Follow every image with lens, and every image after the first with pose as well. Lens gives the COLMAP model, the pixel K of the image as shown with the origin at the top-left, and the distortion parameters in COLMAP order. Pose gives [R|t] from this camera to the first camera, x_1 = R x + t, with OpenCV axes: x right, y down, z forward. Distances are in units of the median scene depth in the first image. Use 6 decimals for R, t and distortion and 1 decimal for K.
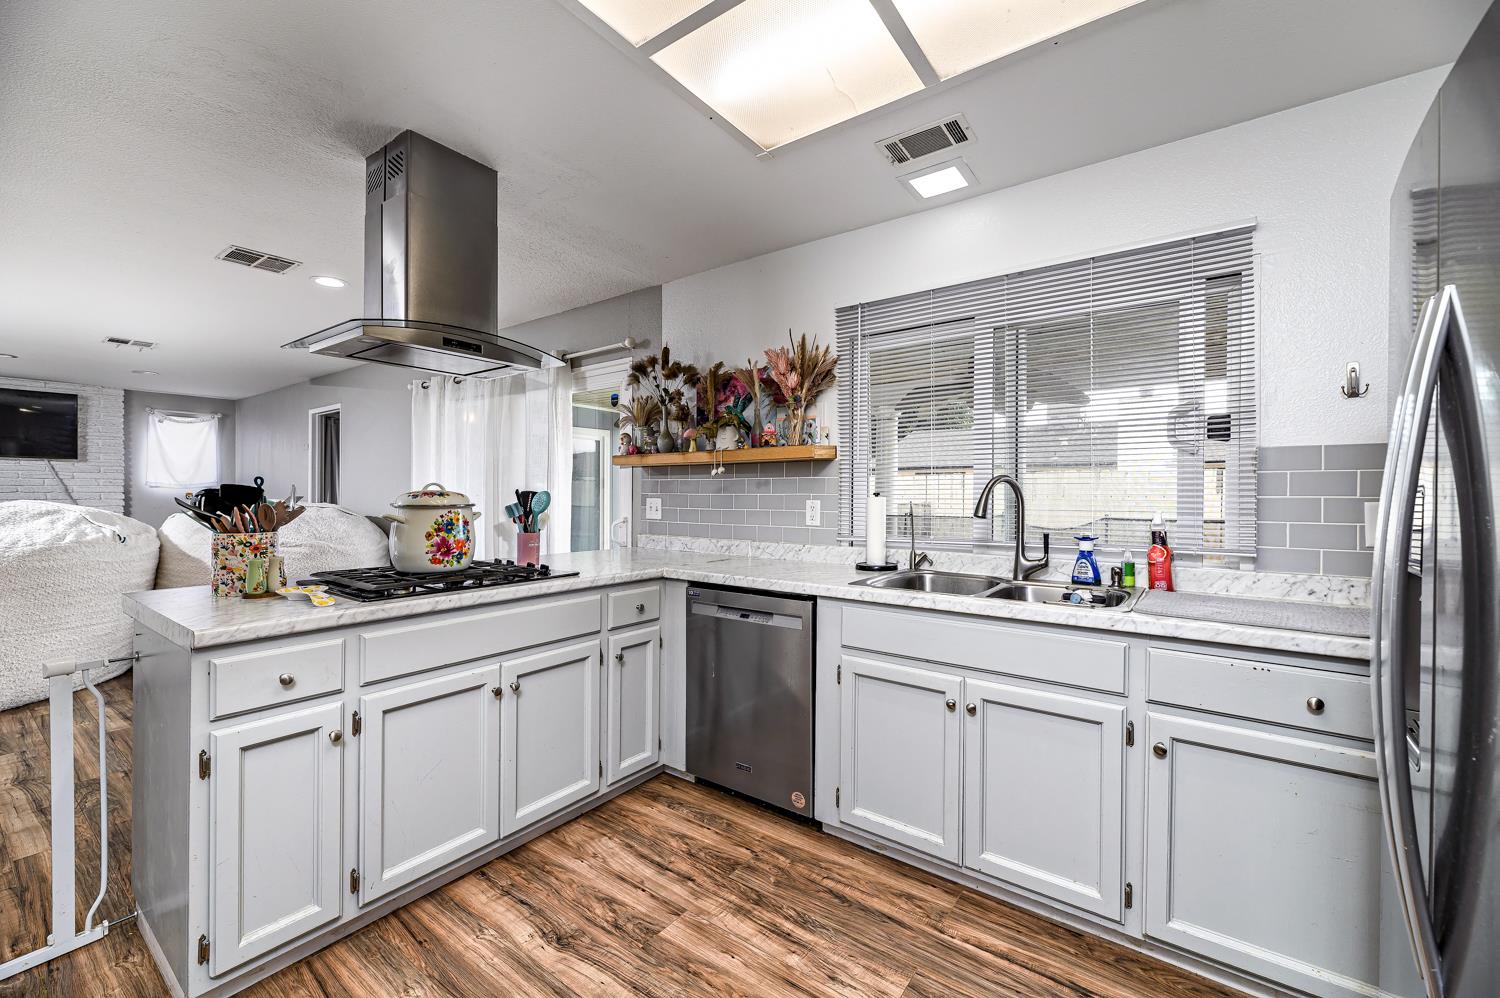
lens RADIAL K [[619.5, 0, 755.1], [0, 619.5, 495.5], [0, 0, 1]] dist [-0.000601, 0.000709]
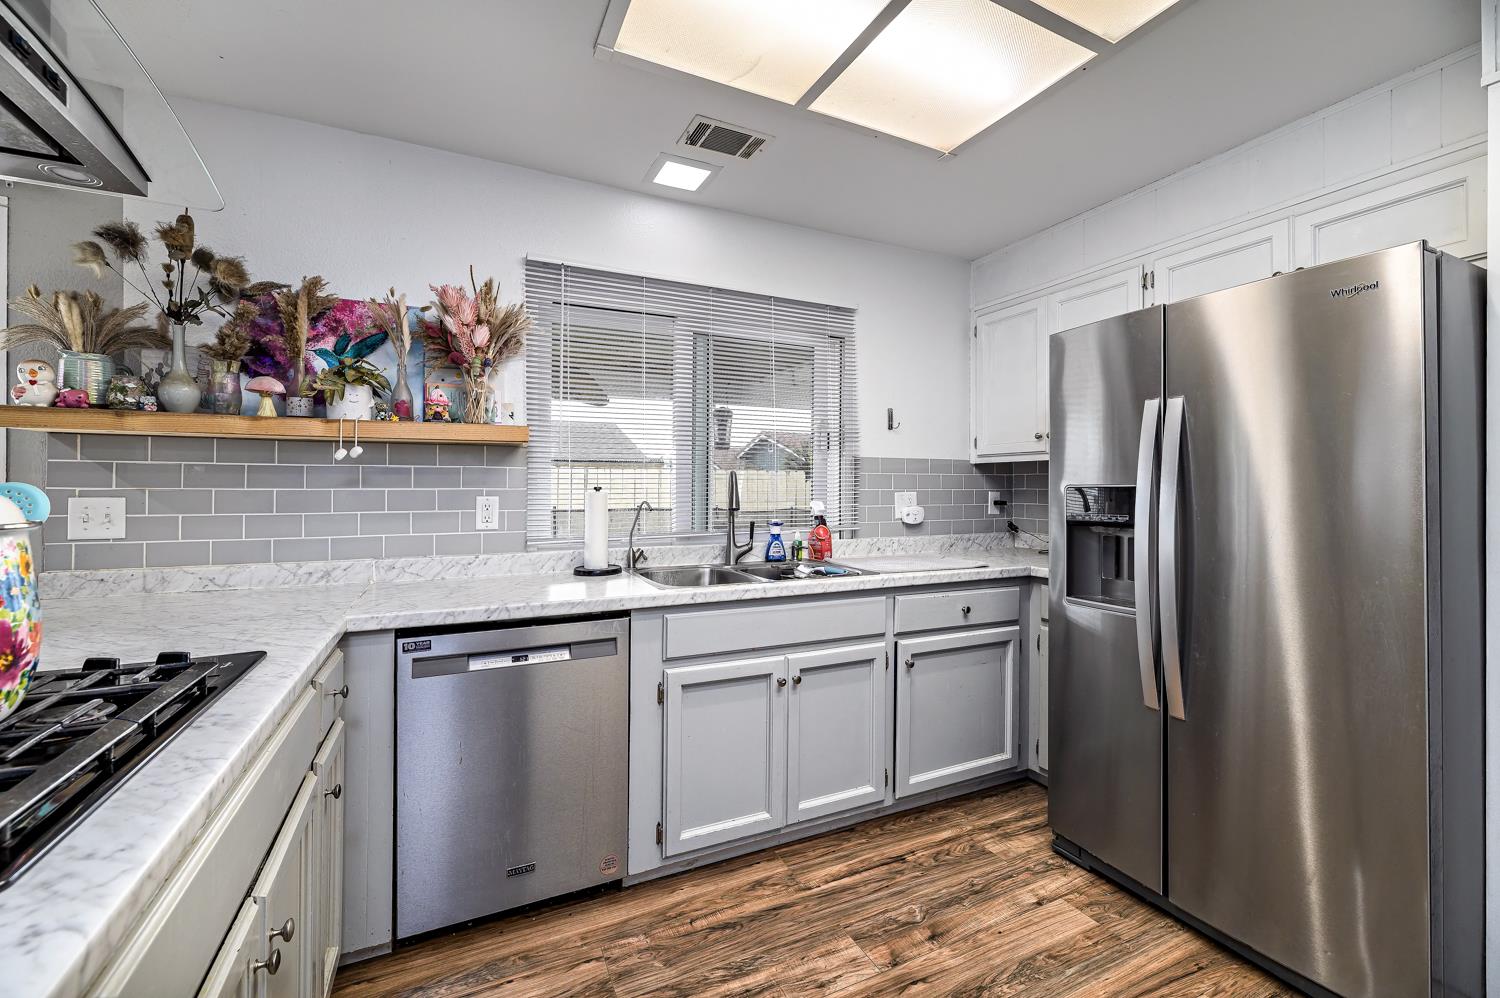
lens RADIAL K [[619.5, 0, 739.1], [0, 619.5, 490.5], [0, 0, 1]] dist [-0.000601, 0.000709]
pose [[0.473286, -0.004007, 0.880900, -0.588005], [0.005483, 0.999984, 0.001603, 0.000683], [-0.880892, 0.004072, 0.473300, 0.485299]]
